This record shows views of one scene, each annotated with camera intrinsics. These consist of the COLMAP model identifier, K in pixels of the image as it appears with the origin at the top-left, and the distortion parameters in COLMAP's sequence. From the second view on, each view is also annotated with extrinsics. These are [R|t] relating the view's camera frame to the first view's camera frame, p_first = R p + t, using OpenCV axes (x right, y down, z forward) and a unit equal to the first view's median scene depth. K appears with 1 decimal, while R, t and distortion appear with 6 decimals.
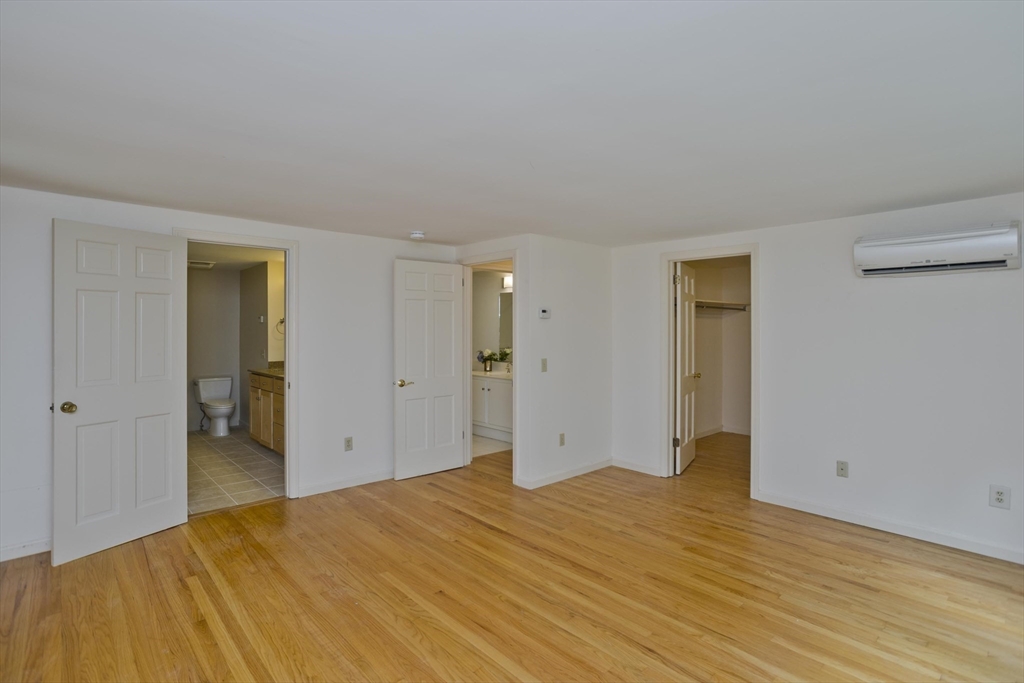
lens RADIAL K [[503.4, 0, 509.5], [0, 503.4, 330.3], [0, 0, 1]] dist [-0.054008, 0.029151]
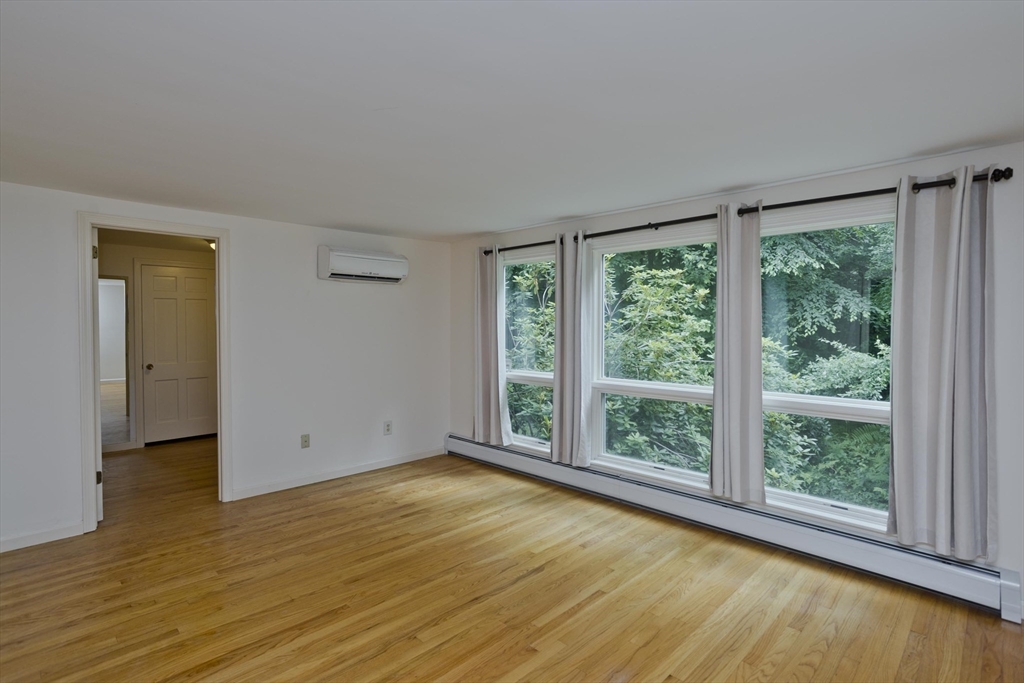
lens RADIAL K [[488.9, 0, 509.1], [0, 488.9, 336.8], [0, 0, 1]] dist [-0.051290, 0.025240]
pose [[-0.029222, -0.029803, 0.999129, -0.557426], [0.000504, 0.999555, 0.029830, 0.000201], [-0.999573, 0.001376, -0.029194, 0.642183]]
